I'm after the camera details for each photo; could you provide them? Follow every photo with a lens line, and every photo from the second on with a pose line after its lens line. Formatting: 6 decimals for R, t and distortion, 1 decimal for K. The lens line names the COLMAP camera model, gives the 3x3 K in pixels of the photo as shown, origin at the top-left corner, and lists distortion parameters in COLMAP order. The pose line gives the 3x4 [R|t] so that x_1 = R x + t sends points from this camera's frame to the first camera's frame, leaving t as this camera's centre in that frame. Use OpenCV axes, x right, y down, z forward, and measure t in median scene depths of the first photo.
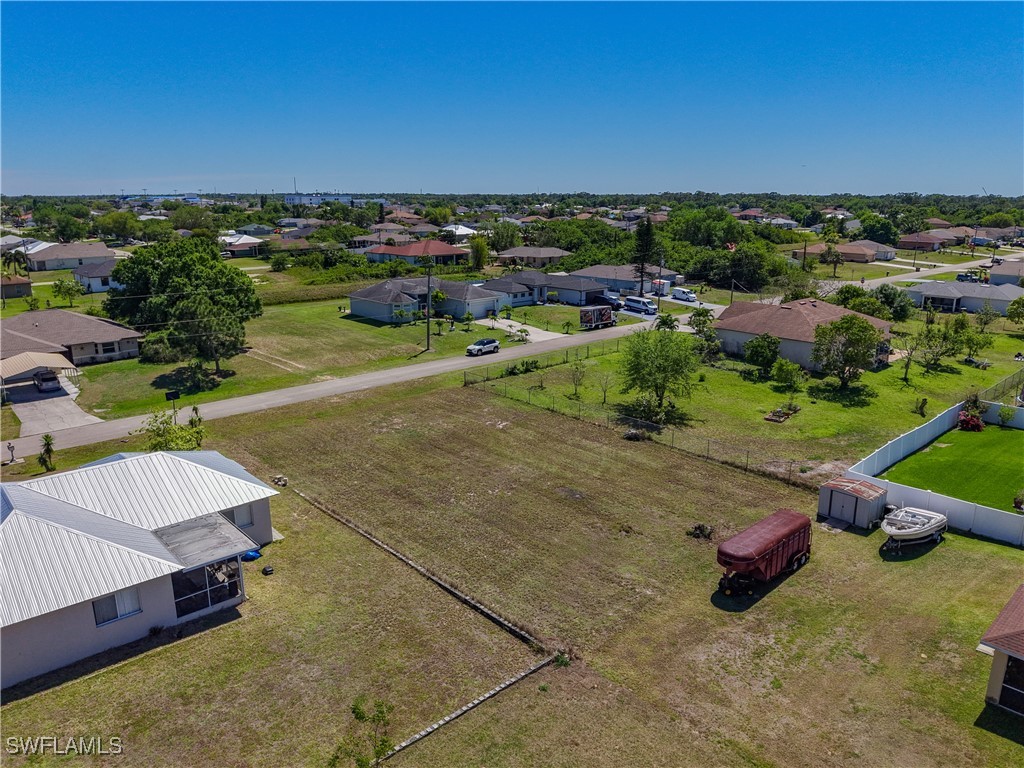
lens RADIAL K [[722.8, 0, 512.0], [0, 722.8, 384.0], [0, 0, 1]] dist [-0.013540, -0.003792]
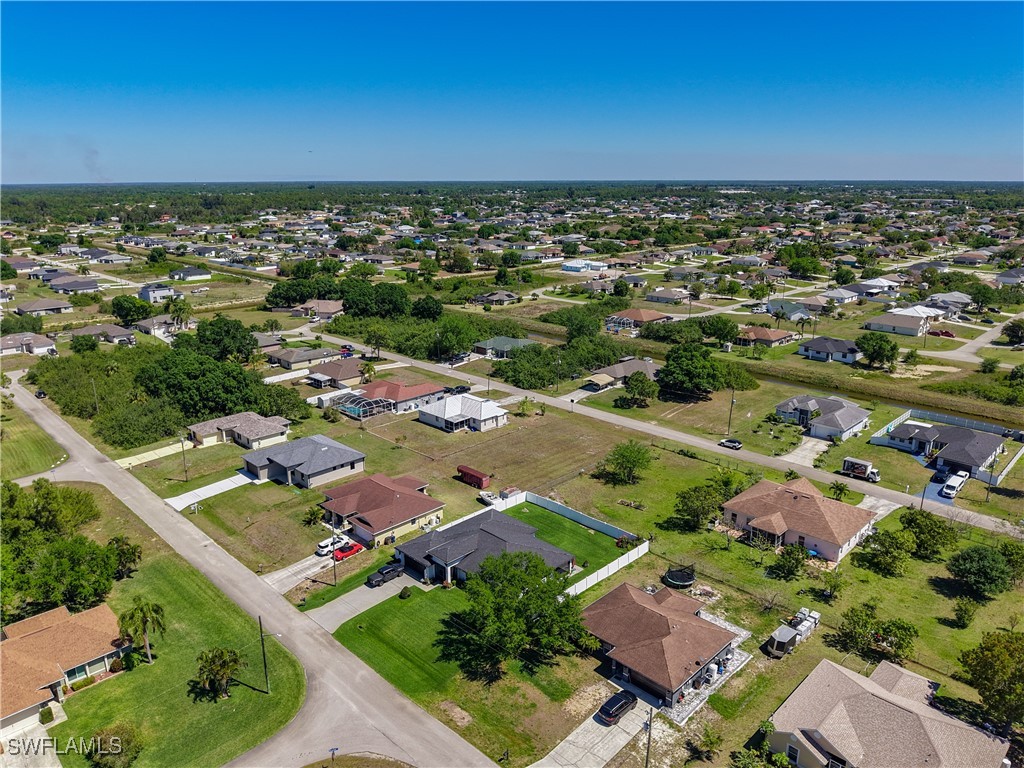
lens RADIAL K [[713.4, 0, 507.5], [0, 713.4, 381.0], [0, 0, 1]] dist [0.069399, -0.153047]
pose [[0.040267, 0.266246, -0.963064, 2.347191], [-0.251345, 0.935552, 0.248131, -0.731944], [0.967060, 0.232070, 0.104591, 0.446515]]
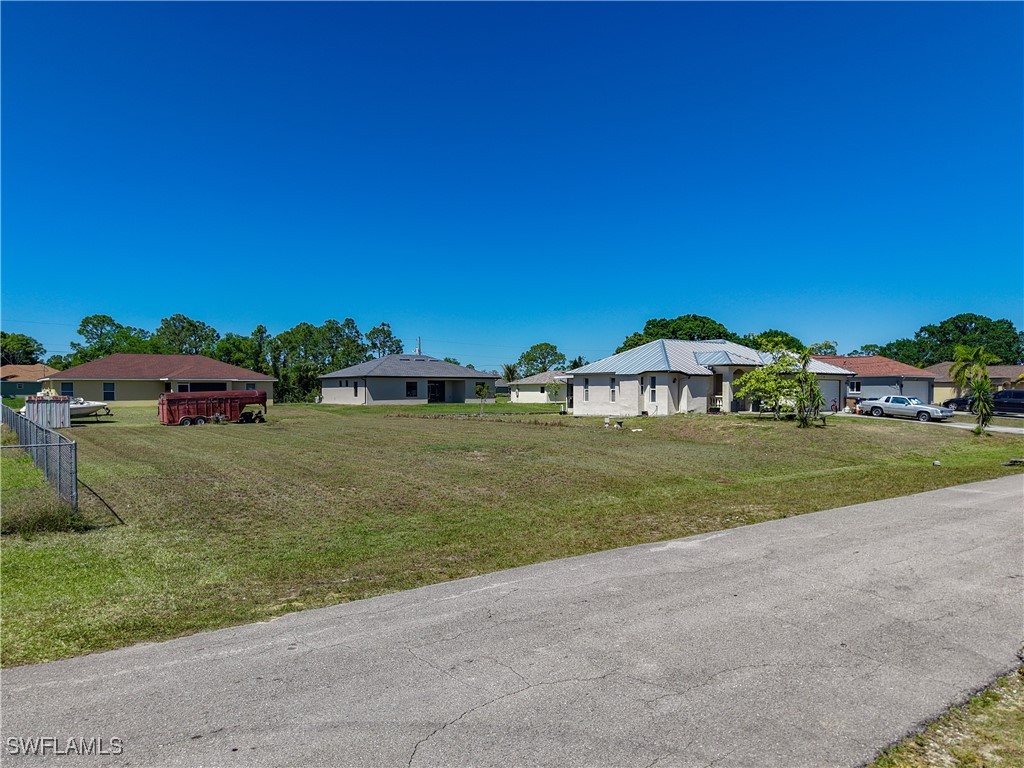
lens RADIAL K [[704.1, 0, 507.1], [0, 704.1, 394.8], [0, 0, 1]] dist [0.052957, -0.060801]
pose [[-0.994627, -0.002123, 0.103507, -0.231399], [0.025033, 0.965189, 0.260352, -0.087971], [-0.100456, 0.261544, -0.959950, 1.459624]]
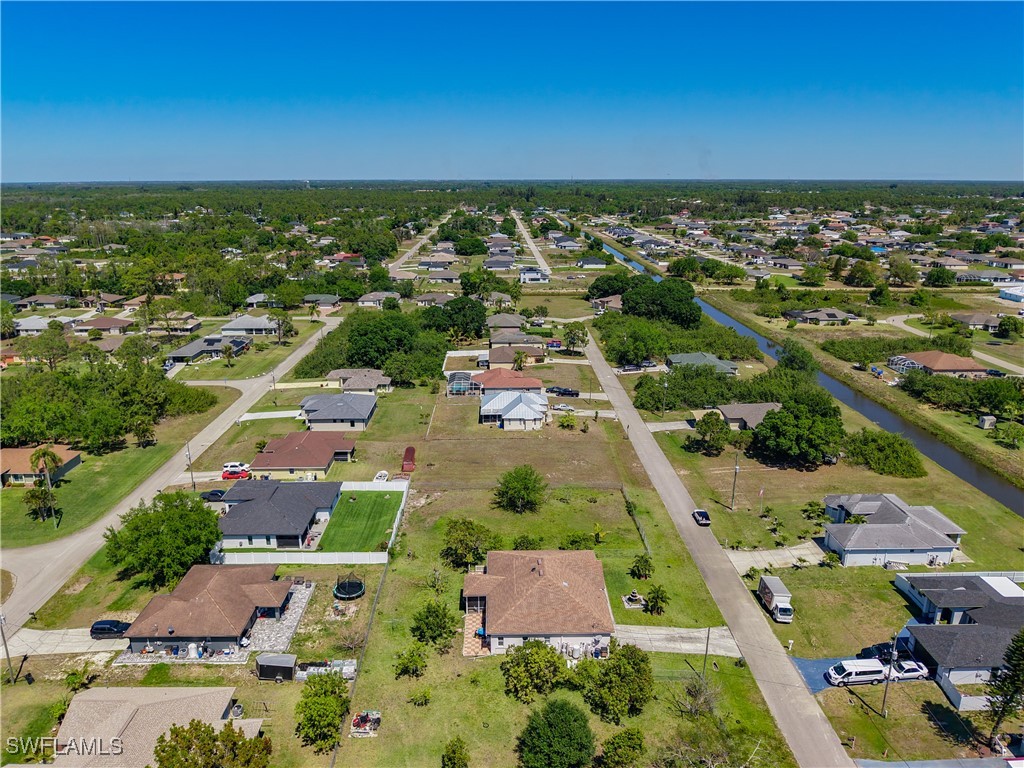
lens RADIAL K [[715.3, 0, 507.1], [0, 715.3, 381.4], [0, 0, 1]] dist [0.039833, -0.094738]
pose [[-0.665997, 0.199707, -0.718725, 1.696933], [-0.191756, 0.885284, 0.423676, -1.177256], [0.720887, 0.419987, -0.551301, 2.115864]]
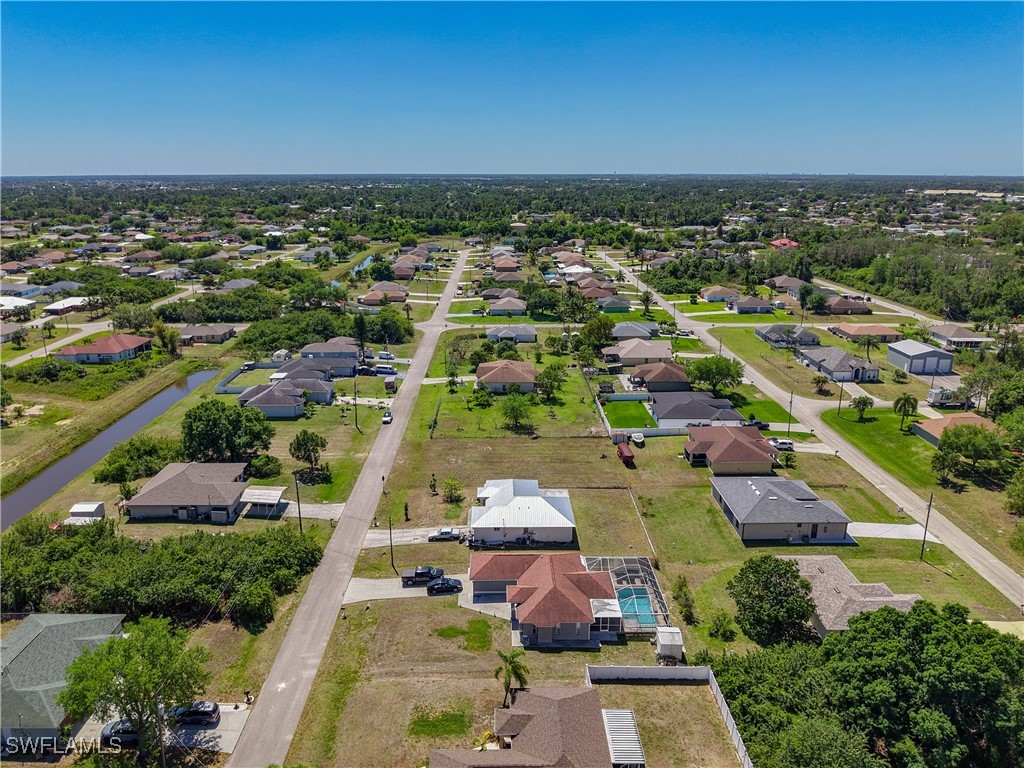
lens RADIAL K [[715.3, 0, 507.1], [0, 715.3, 381.4], [0, 0, 1]] dist [0.039833, -0.094738]
pose [[0.670575, -0.211487, 0.711058, -1.729226], [0.191716, 0.975346, 0.109292, -0.437362], [-0.716641, 0.063033, 0.694588, -0.771505]]
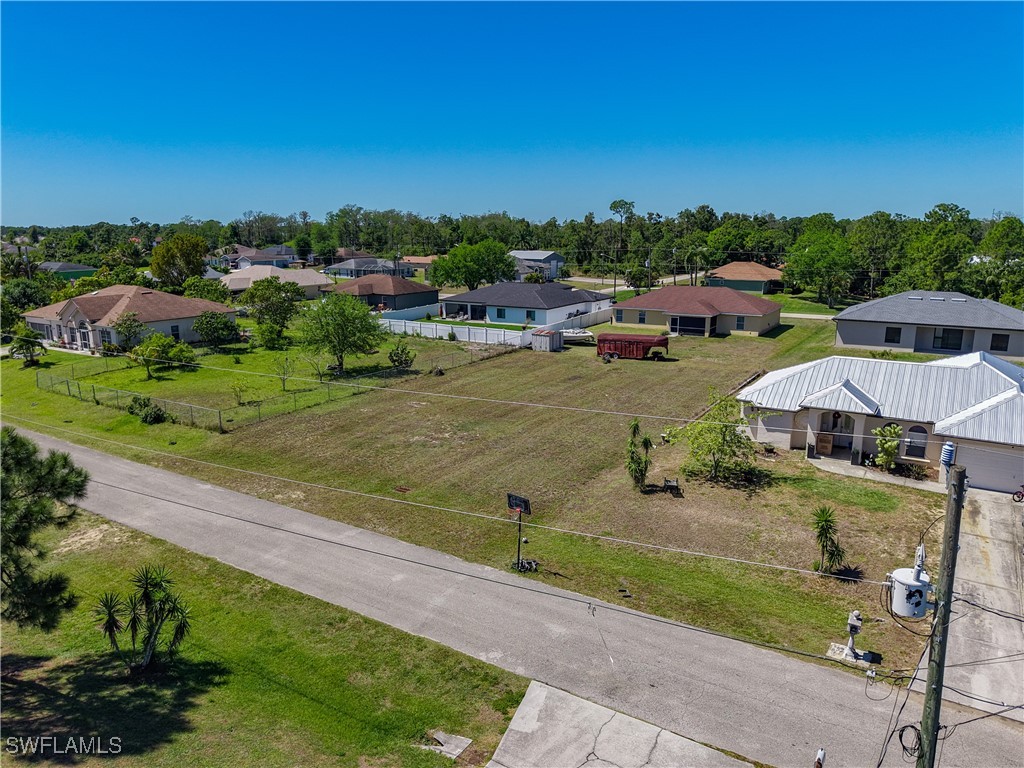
lens RADIAL K [[709.2, 0, 507.3], [0, 709.2, 384.5], [0, 0, 1]] dist [0.025137, -0.044806]
pose [[-0.256719, -0.211873, 0.942977, -0.924458], [0.249839, 0.927965, 0.276517, -0.192612], [-0.933636, 0.306580, -0.185292, 1.110520]]
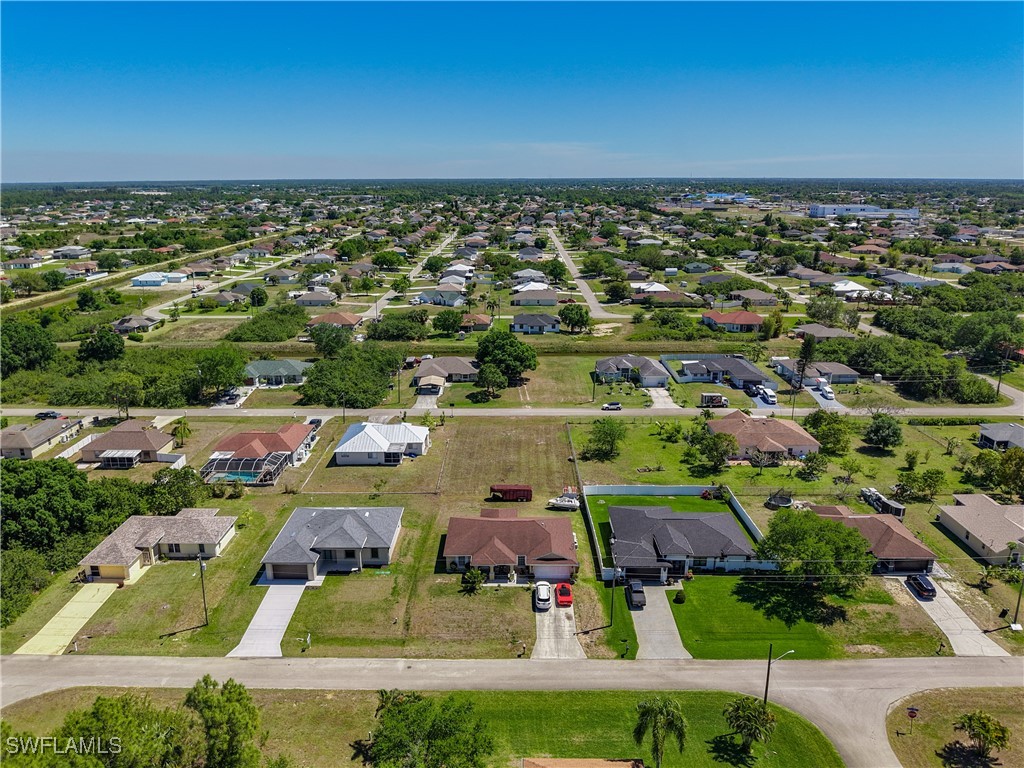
lens RADIAL K [[715.3, 0, 507.1], [0, 715.3, 381.4], [0, 0, 1]] dist [0.039833, -0.094738]
pose [[0.728445, 0.180598, -0.660872, 1.582425], [-0.167304, 0.982318, 0.084030, -0.360036], [0.664362, 0.049356, 0.745779, -0.987853]]
